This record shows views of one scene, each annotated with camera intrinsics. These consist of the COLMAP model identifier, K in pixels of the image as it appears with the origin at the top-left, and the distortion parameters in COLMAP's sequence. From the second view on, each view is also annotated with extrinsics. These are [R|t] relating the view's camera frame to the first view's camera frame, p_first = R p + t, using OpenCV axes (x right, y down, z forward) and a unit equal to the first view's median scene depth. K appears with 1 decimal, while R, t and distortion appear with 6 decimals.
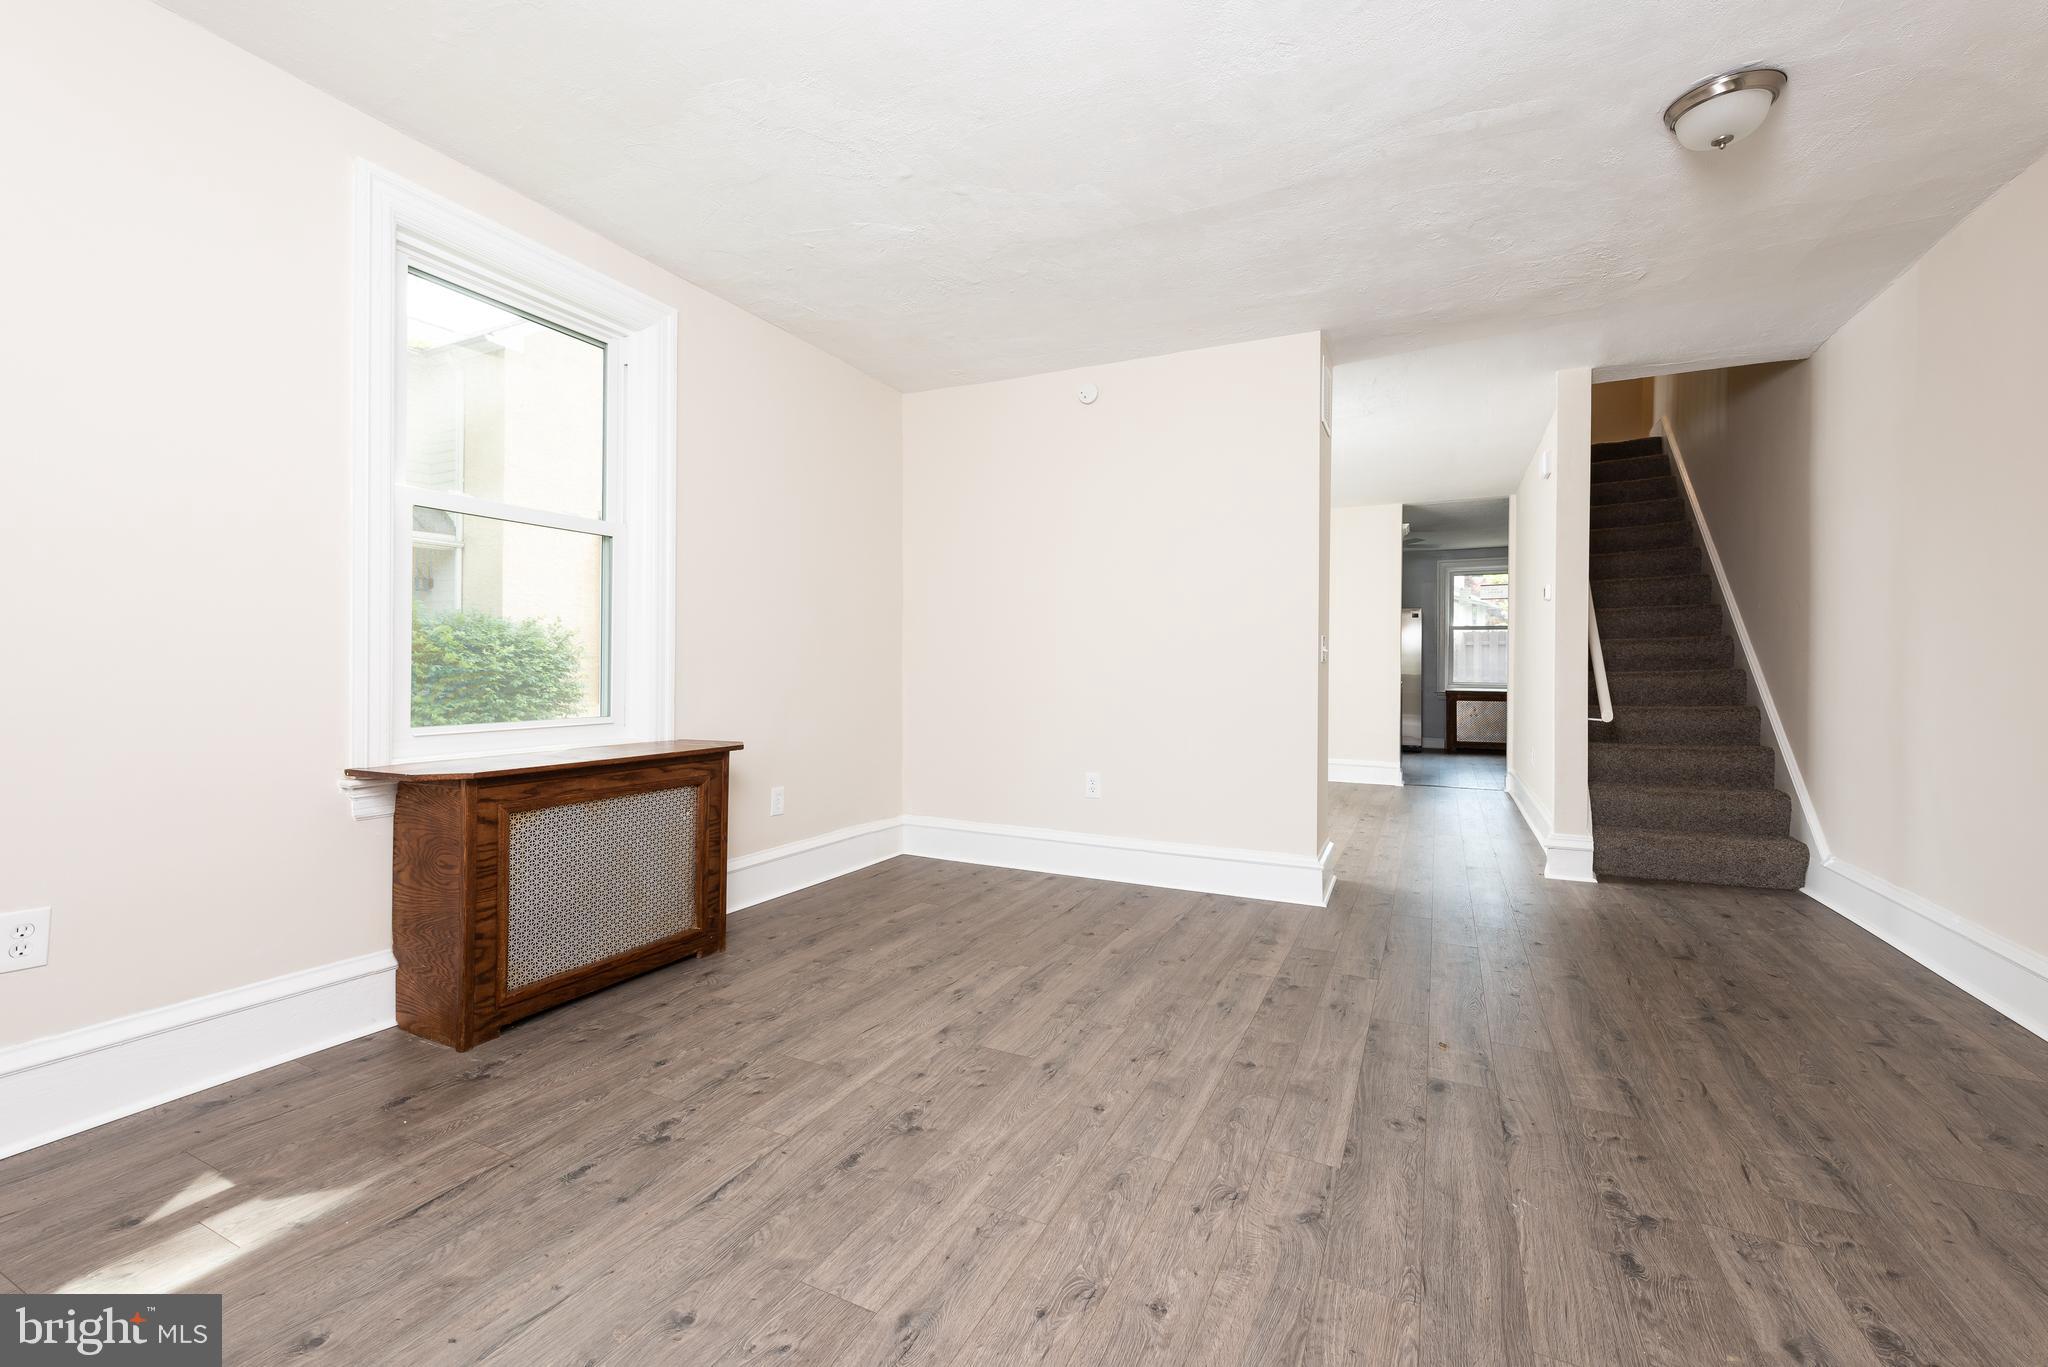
lens RADIAL K [[843.4, 0, 1024.0], [0, 843.4, 683.5], [0, 0, 1]] dist [-0.000644, -0.000550]
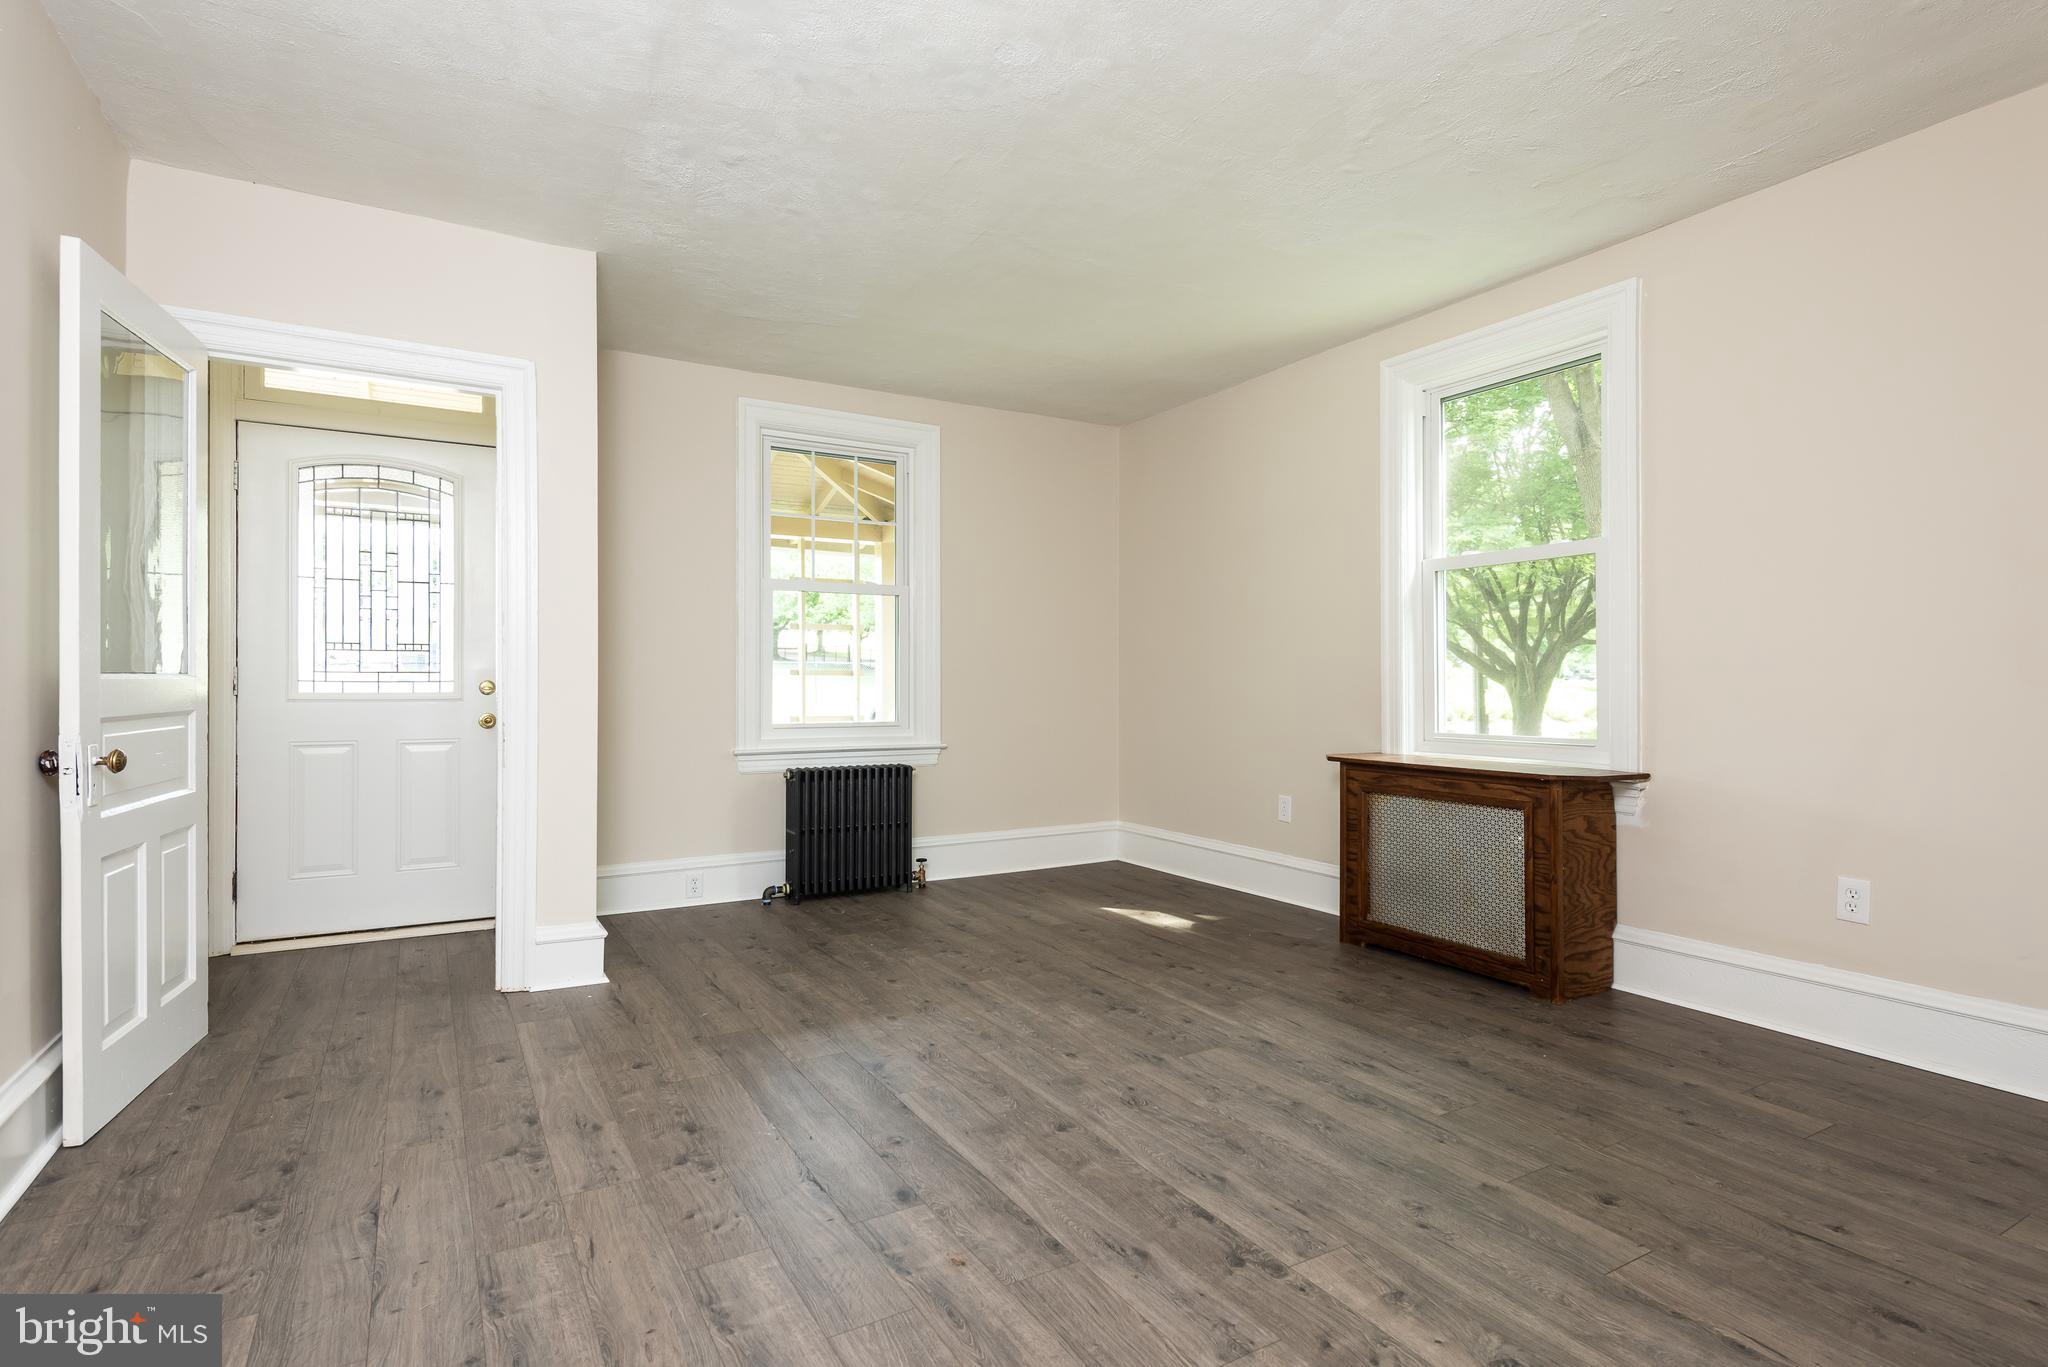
lens RADIAL K [[990.1, 0, 1023.5], [0, 990.1, 669.6], [0, 0, 1]] dist [0.023040, -0.010843]
pose [[-0.542867, -0.017680, -0.839633, 1.168709], [-0.021036, 0.999751, -0.007451, -0.025650], [0.839555, 0.013618, -0.543103, 1.511341]]
